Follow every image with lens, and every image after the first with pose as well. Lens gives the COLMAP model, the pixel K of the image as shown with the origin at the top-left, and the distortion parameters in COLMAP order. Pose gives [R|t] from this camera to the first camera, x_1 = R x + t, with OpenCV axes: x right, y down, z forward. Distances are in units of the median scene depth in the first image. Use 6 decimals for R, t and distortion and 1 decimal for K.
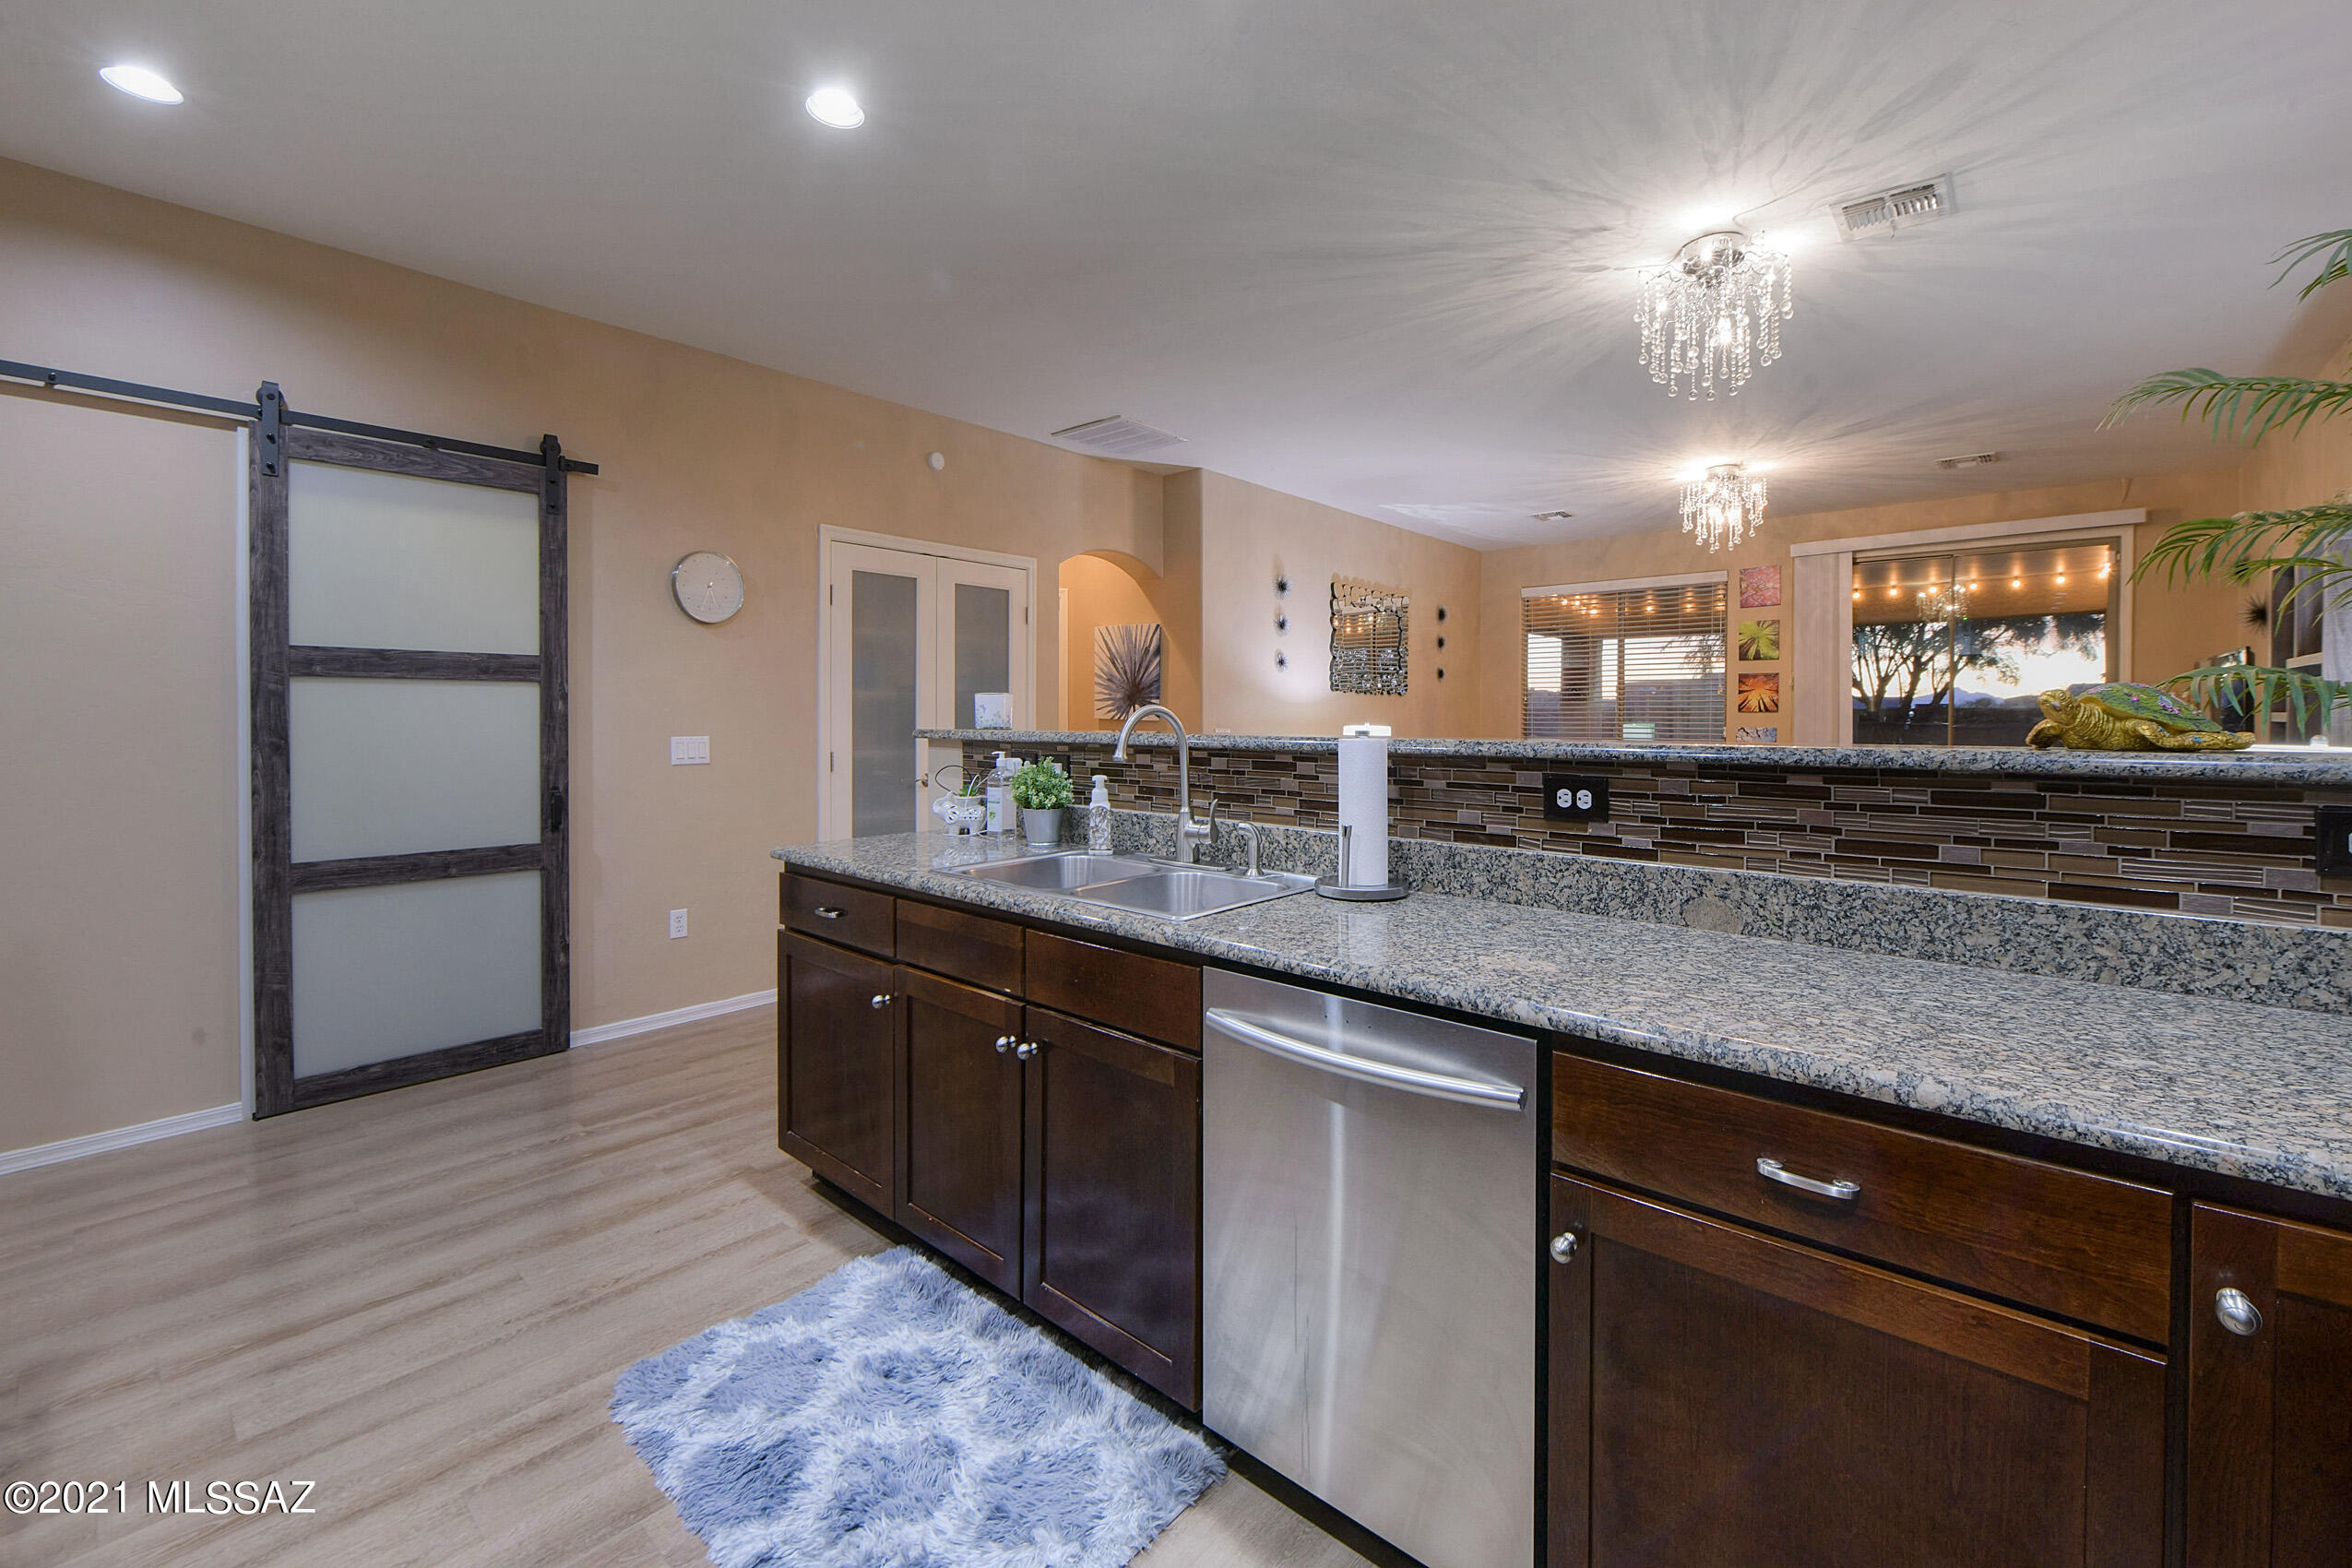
lens RADIAL K [[963.7, 0, 1192.0], [0, 963.7, 725.9], [0, 0, 1]] dist [-0.009278, 0.001659]
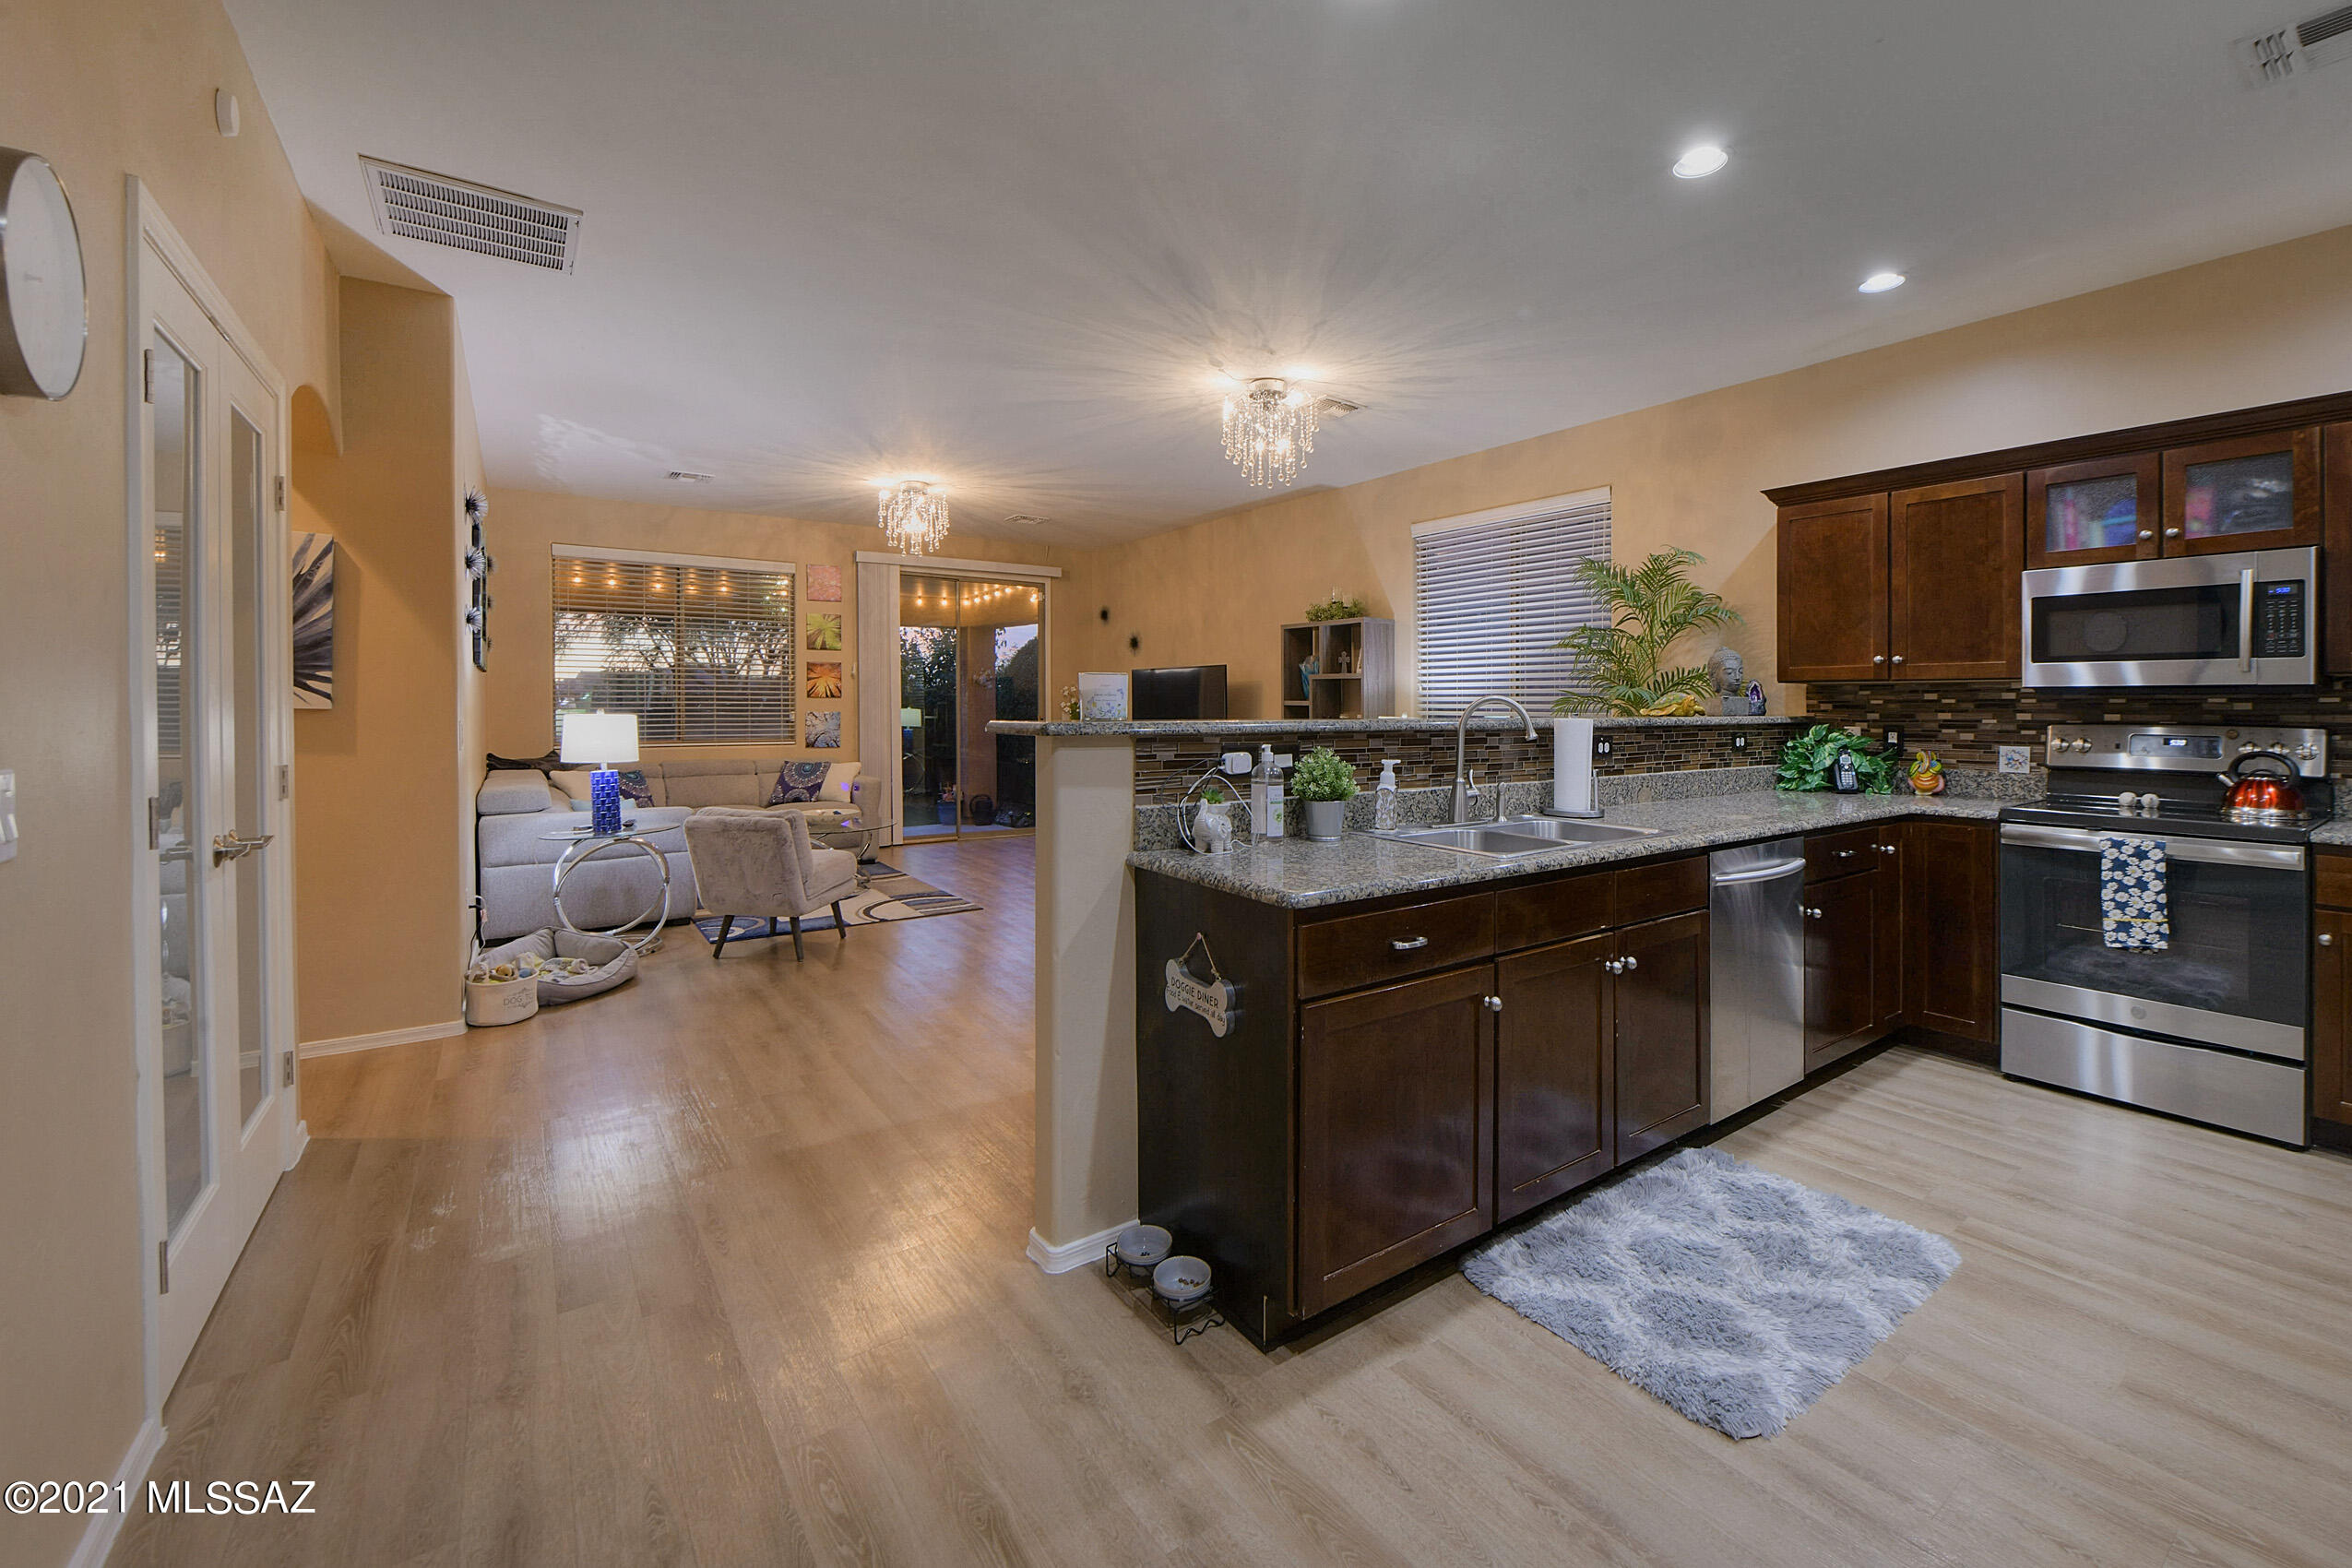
lens RADIAL K [[963.7, 0, 1239.5], [0, 963.7, 705.9], [0, 0, 1]] dist [-0.009278, 0.001659]
pose [[0.219695, -0.003537, 0.975562, -1.061809], [0.007020, 0.999973, 0.002045, -0.010561], [-0.975543, 0.006399, 0.219714, 0.839384]]
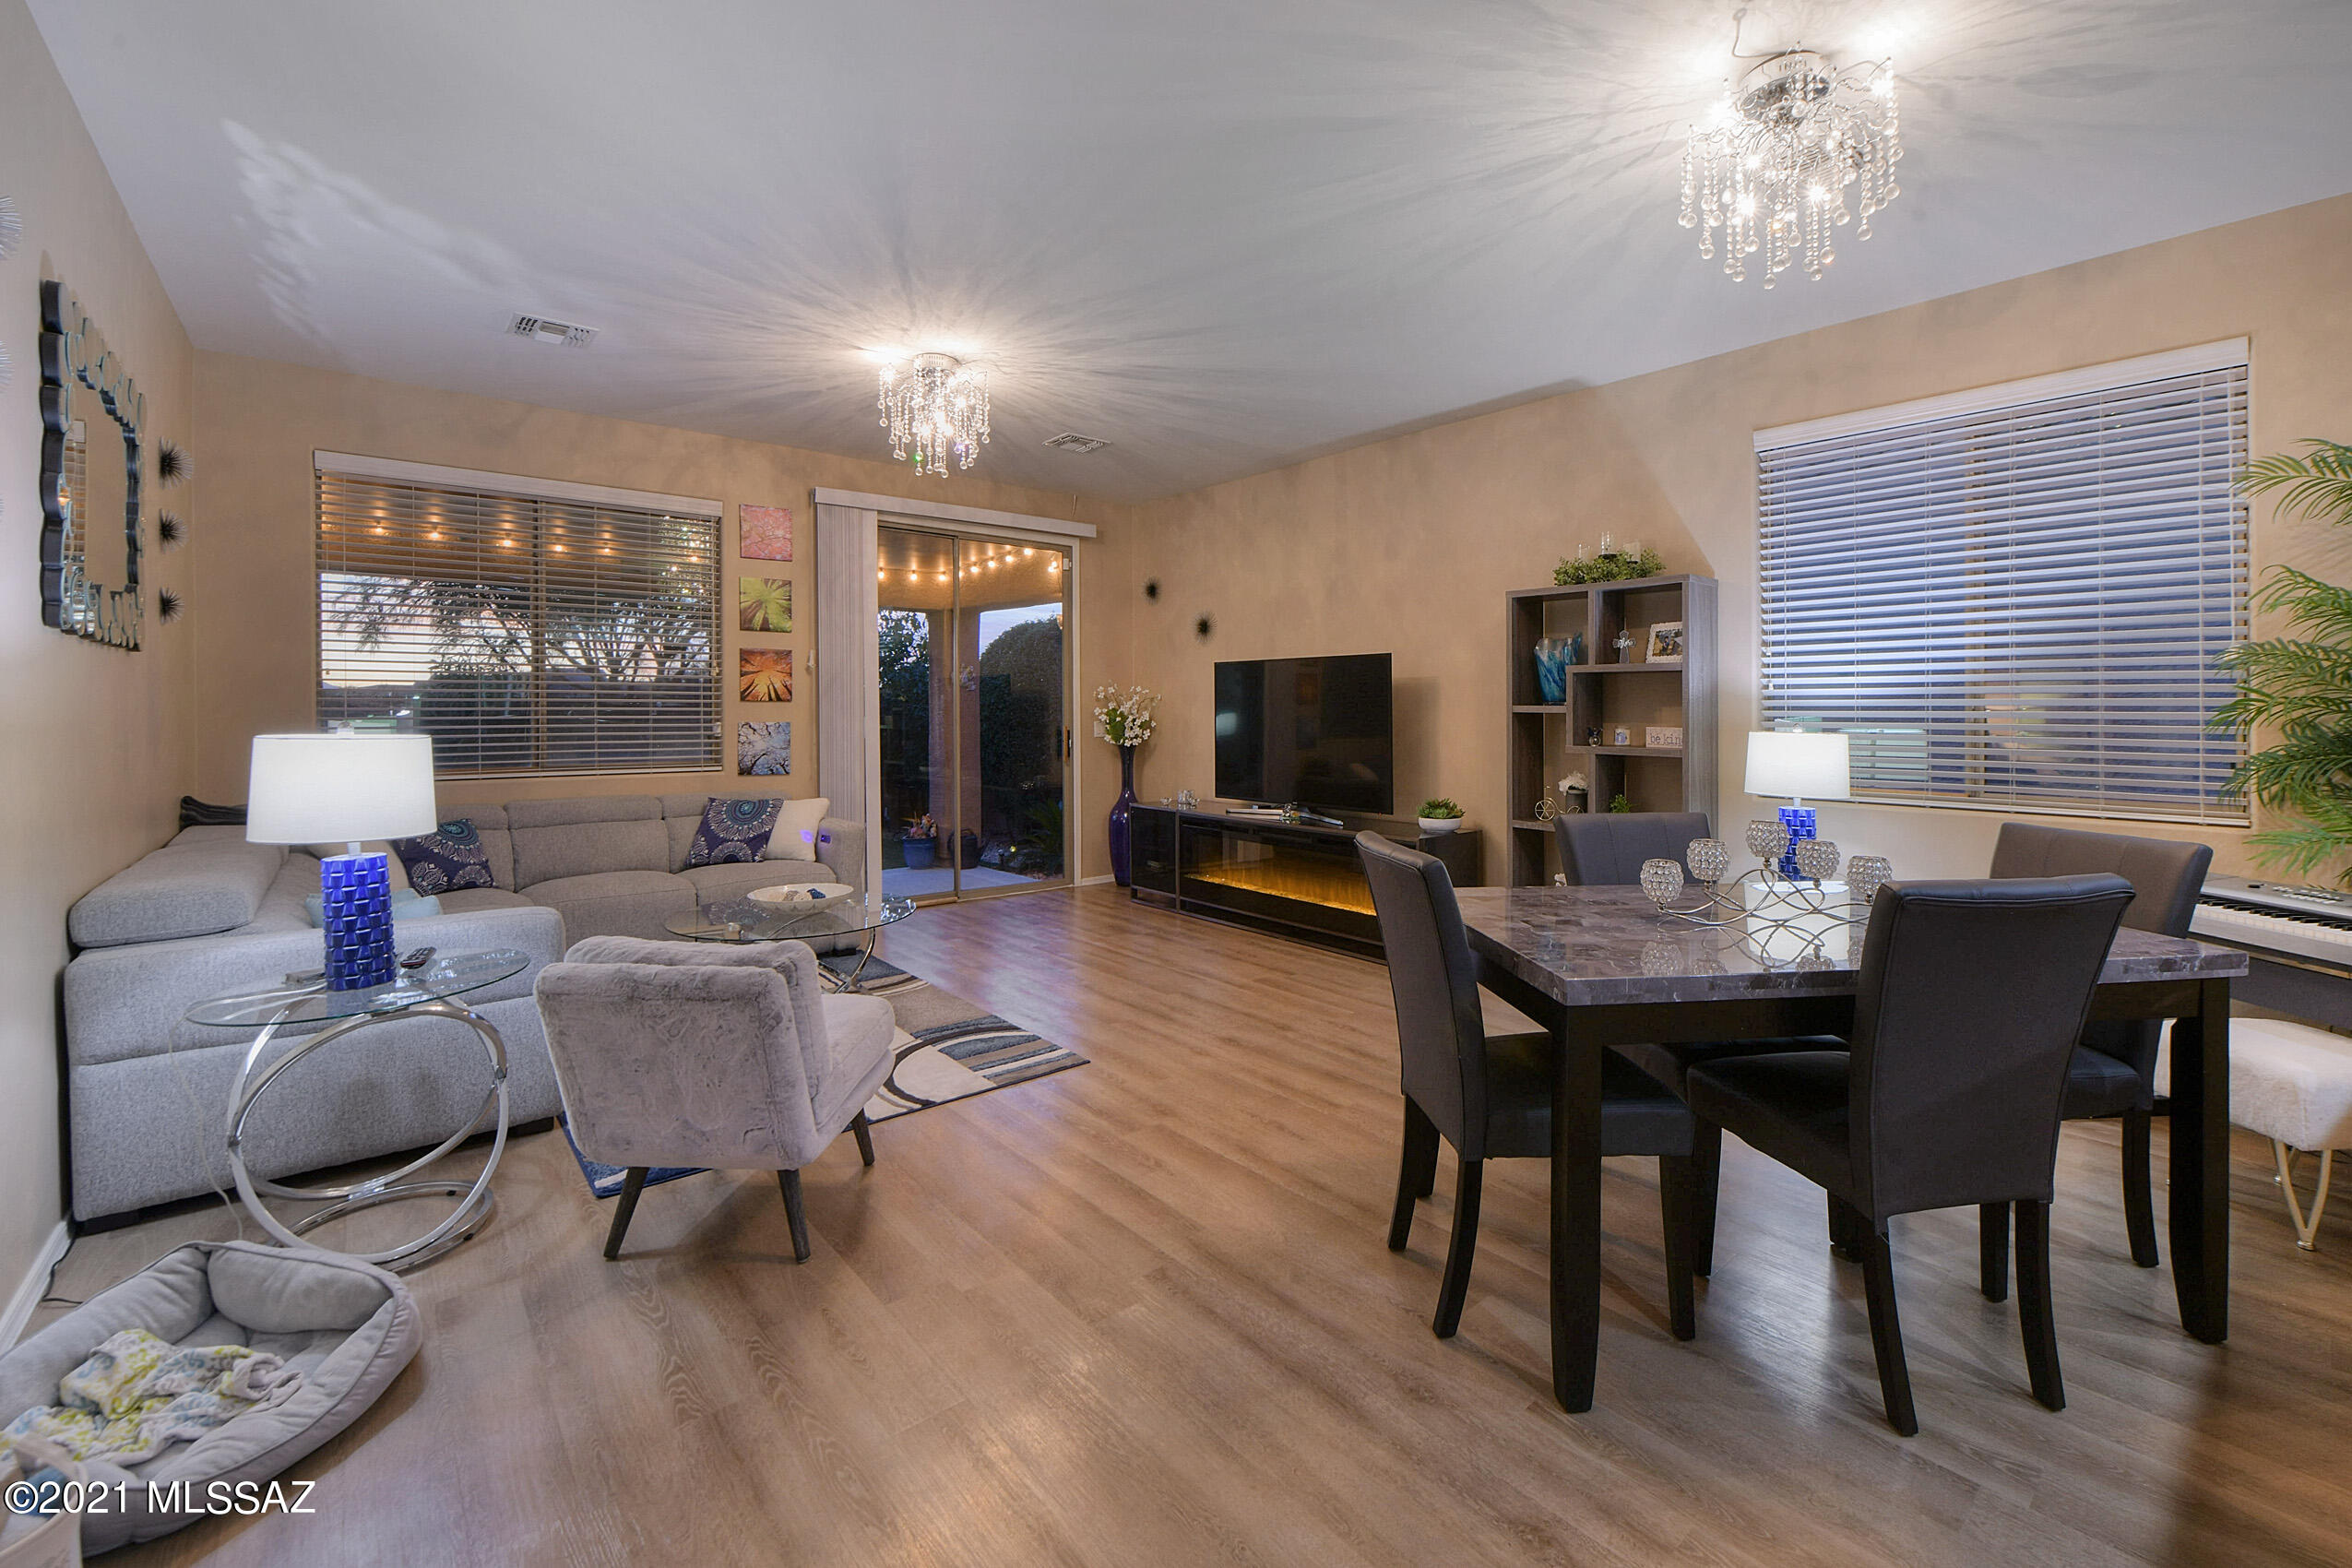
lens RADIAL K [[963.7, 0, 1247.1], [0, 963.7, 708.0], [0, 0, 1]] dist [-0.009278, 0.001659]
pose [[0.118372, -0.000468, 0.992969, -0.295394], [0.008469, 0.999964, -0.000539, -0.016517], [-0.992933, 0.008474, 0.118371, 1.532247]]
